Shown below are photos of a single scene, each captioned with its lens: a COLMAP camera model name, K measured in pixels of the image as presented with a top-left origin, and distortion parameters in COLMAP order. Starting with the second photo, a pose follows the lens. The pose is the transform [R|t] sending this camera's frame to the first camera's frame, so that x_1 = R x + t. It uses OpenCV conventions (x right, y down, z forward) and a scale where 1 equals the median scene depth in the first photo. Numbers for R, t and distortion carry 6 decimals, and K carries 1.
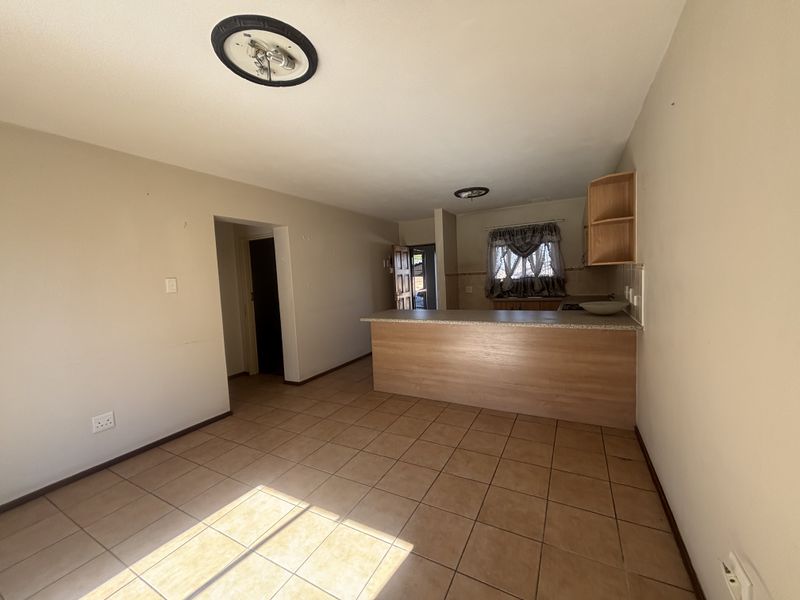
lens RADIAL K [[325.8, 0, 400.2], [0, 325.8, 297.9], [0, 0, 1]] dist [0.015693, -0.000046]
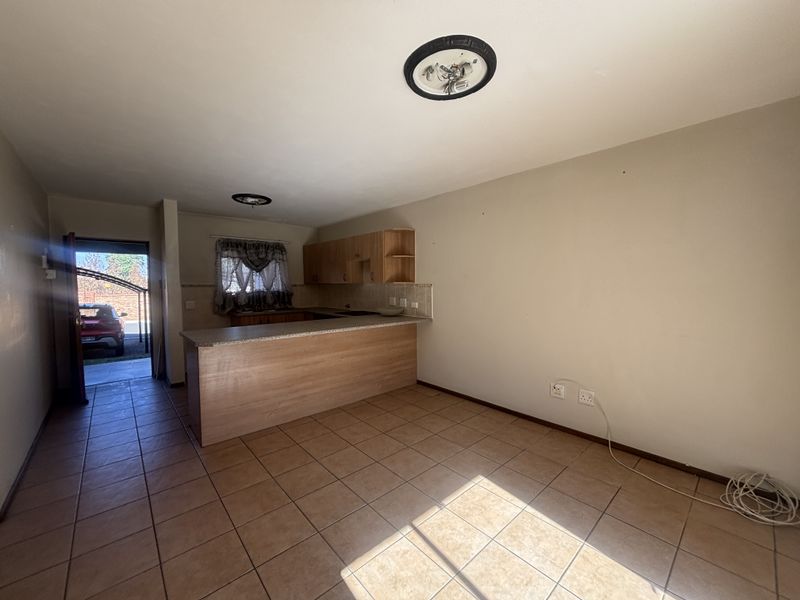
lens RADIAL K [[325.8, 0, 400.2], [0, 325.8, 297.9], [0, 0, 1]] dist [0.015693, -0.000046]
pose [[0.321804, 0.004760, 0.946794, -0.661460], [0.050849, 0.998457, -0.022303, 0.002976], [-0.945440, 0.055321, 0.321066, 0.389478]]
